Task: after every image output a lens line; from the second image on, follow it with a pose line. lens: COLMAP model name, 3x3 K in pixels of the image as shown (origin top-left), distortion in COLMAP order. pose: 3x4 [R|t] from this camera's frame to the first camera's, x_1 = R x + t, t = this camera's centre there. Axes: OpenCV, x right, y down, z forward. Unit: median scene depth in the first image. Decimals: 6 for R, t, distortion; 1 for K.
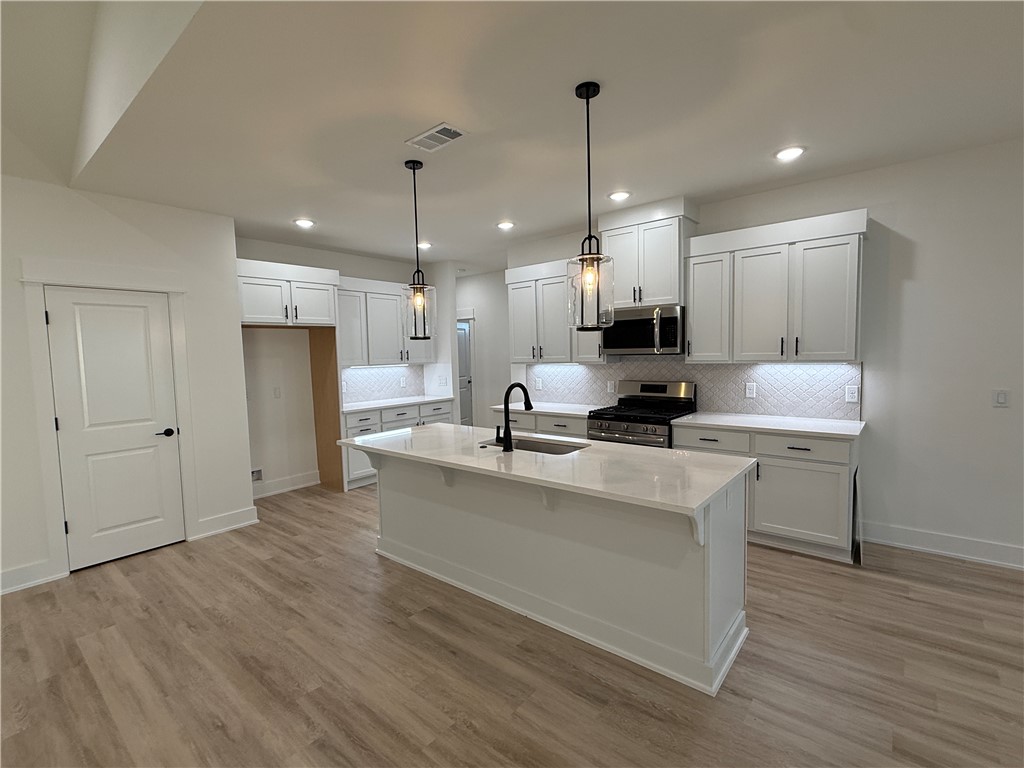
lens RADIAL K [[474.8, 0, 513.0], [0, 474.8, 386.7], [0, 0, 1]] dist [0.002229, 0.000200]
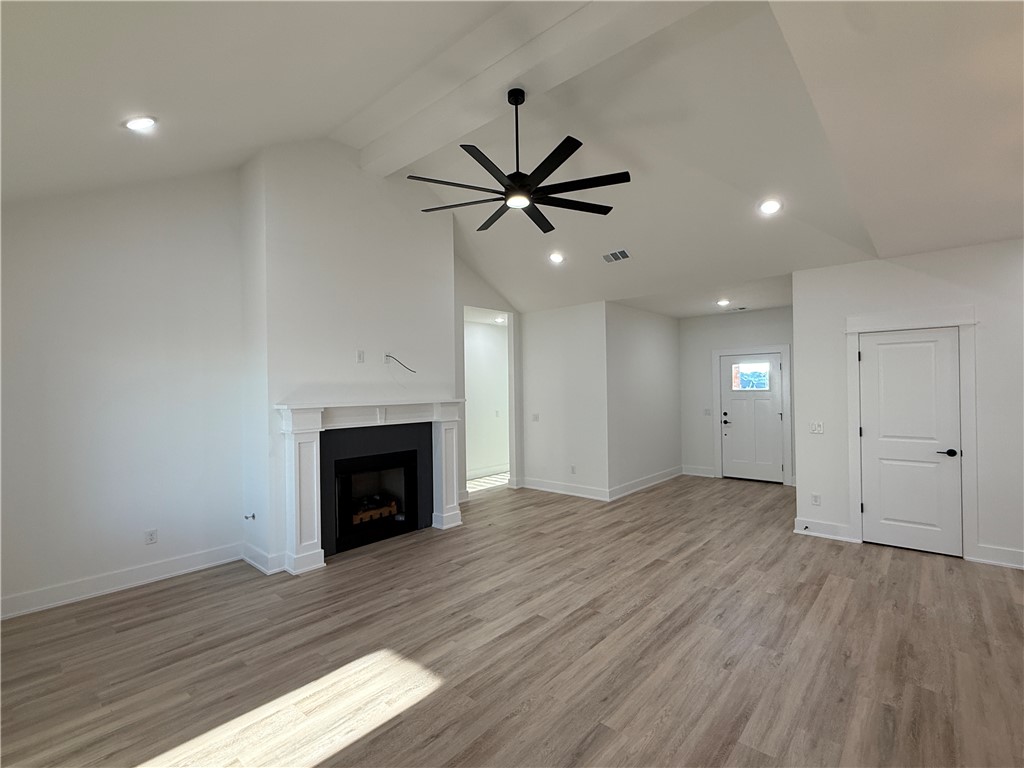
lens RADIAL K [[474.8, 0, 511.6], [0, 474.8, 386.0], [0, 0, 1]] dist [0.002229, 0.000200]
pose [[-0.029582, 0.020643, -0.999349, 1.072099], [-0.059029, 0.998006, 0.022363, -0.060729], [0.997818, 0.059653, -0.028304, 0.021835]]
